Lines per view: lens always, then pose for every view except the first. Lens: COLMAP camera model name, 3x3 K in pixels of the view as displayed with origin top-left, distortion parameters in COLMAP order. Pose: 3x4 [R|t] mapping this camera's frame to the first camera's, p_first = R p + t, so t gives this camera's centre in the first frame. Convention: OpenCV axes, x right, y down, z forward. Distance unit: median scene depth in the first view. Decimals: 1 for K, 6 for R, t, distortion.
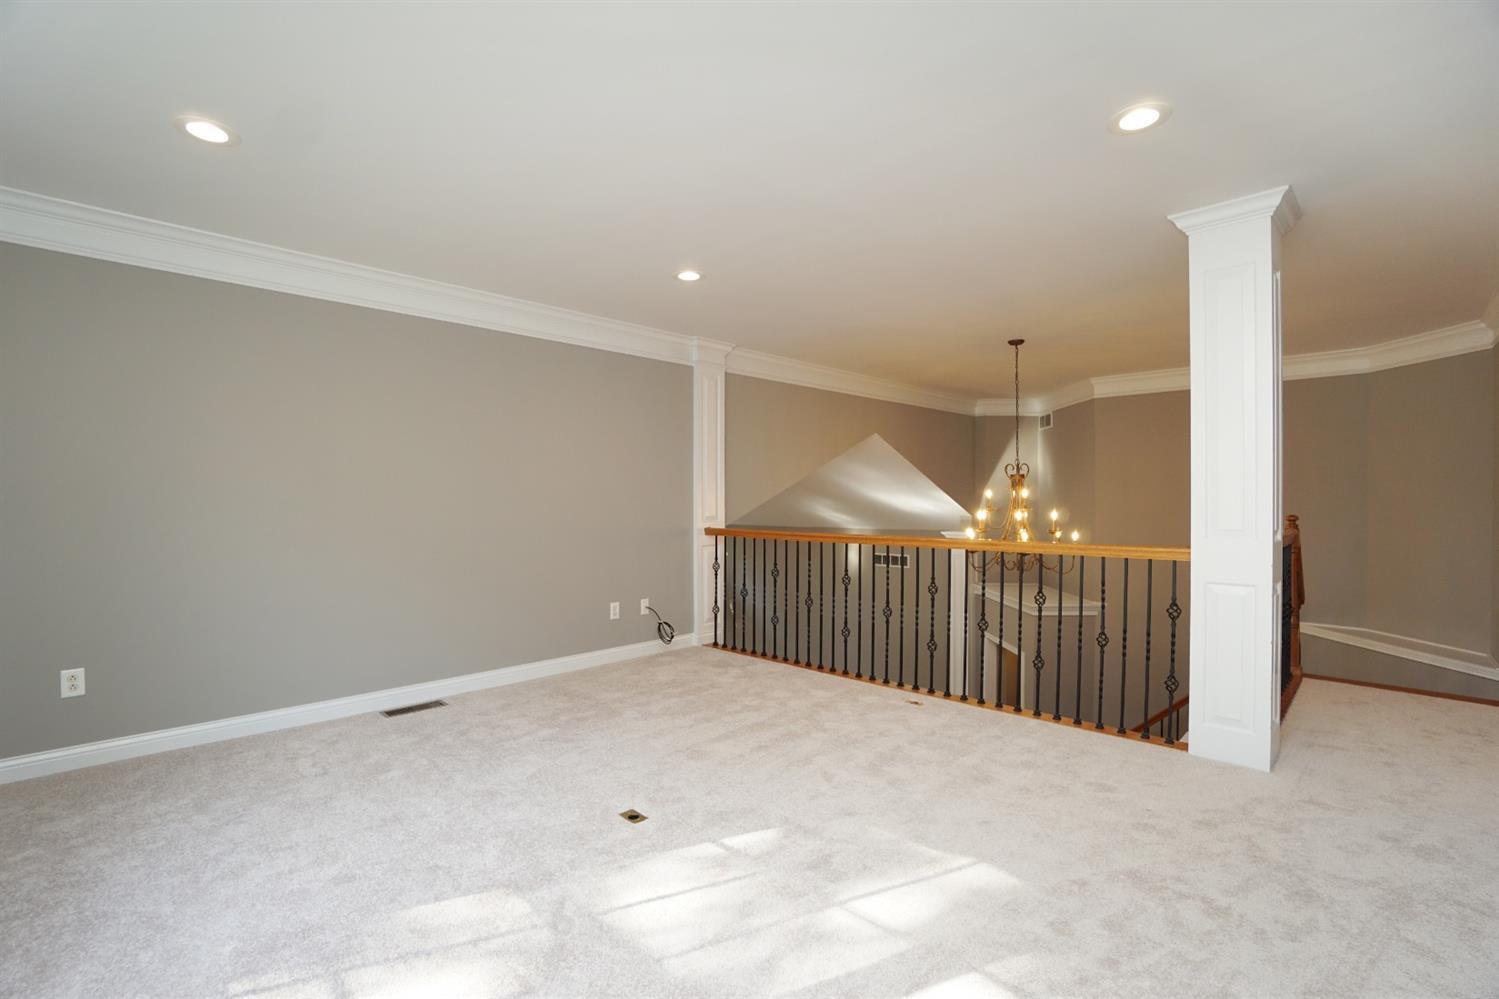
lens RADIAL K [[683.9, 0, 737.6], [0, 683.9, 503.1], [0, 0, 1]] dist [-0.025957, 0.000367]
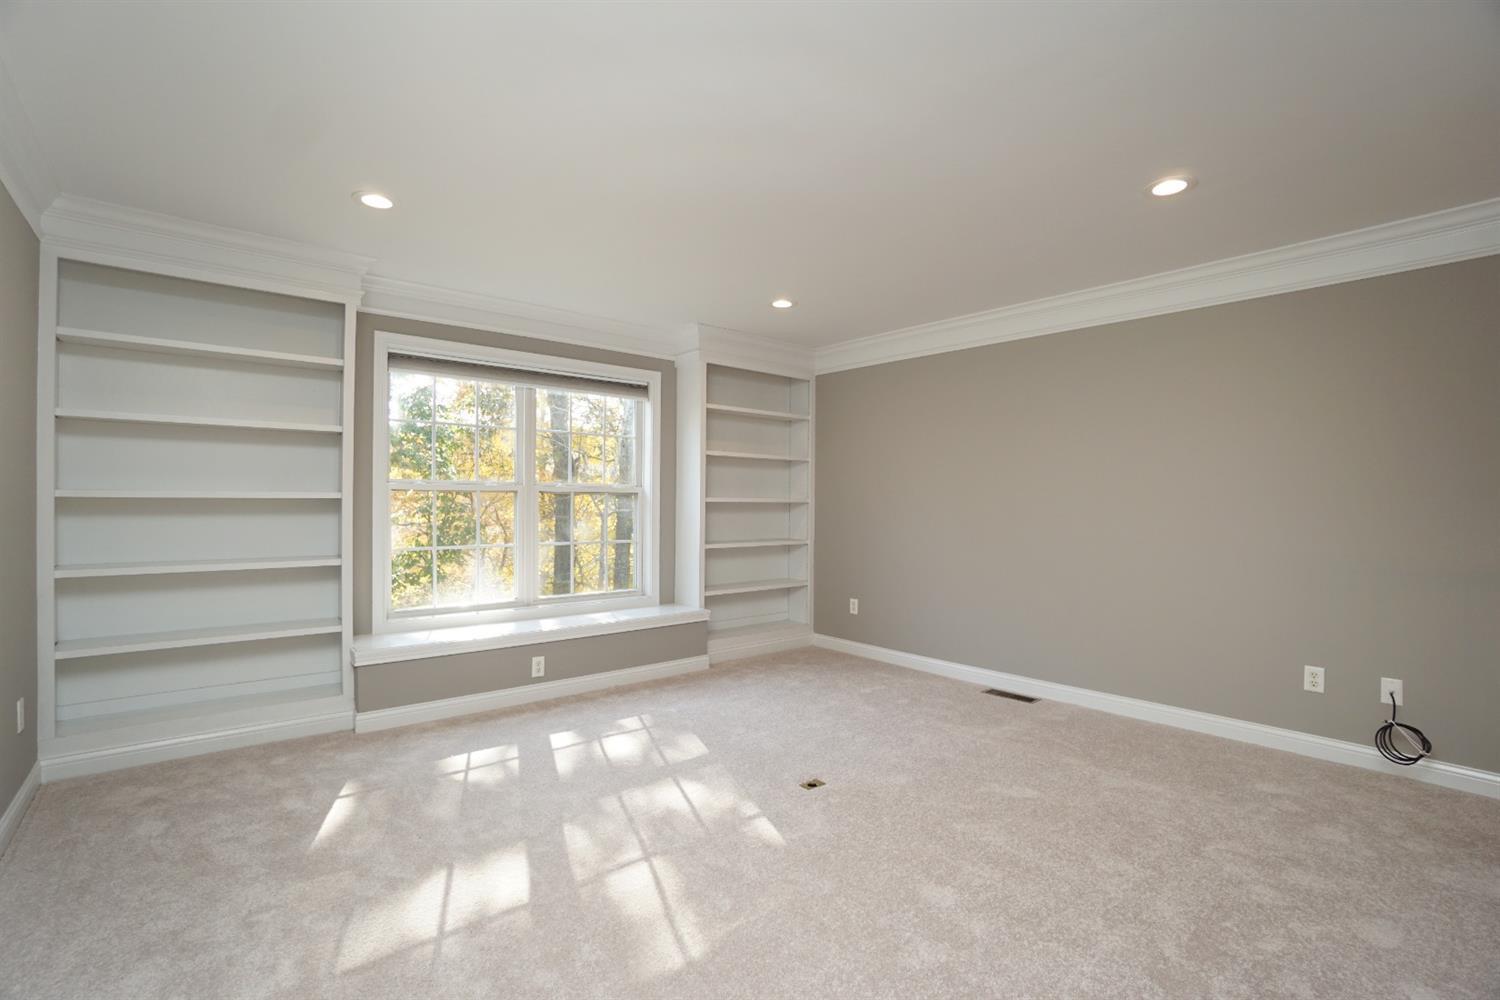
lens RADIAL K [[684.4, 0, 738.1], [0, 684.4, 503.6], [0, 0, 1]] dist [-0.025957, 0.000367]
pose [[-0.095032, -0.000186, -0.995474, 0.853331], [-0.015074, 0.999886, 0.001252, -0.008131], [0.995360, 0.015125, -0.095024, 0.835461]]
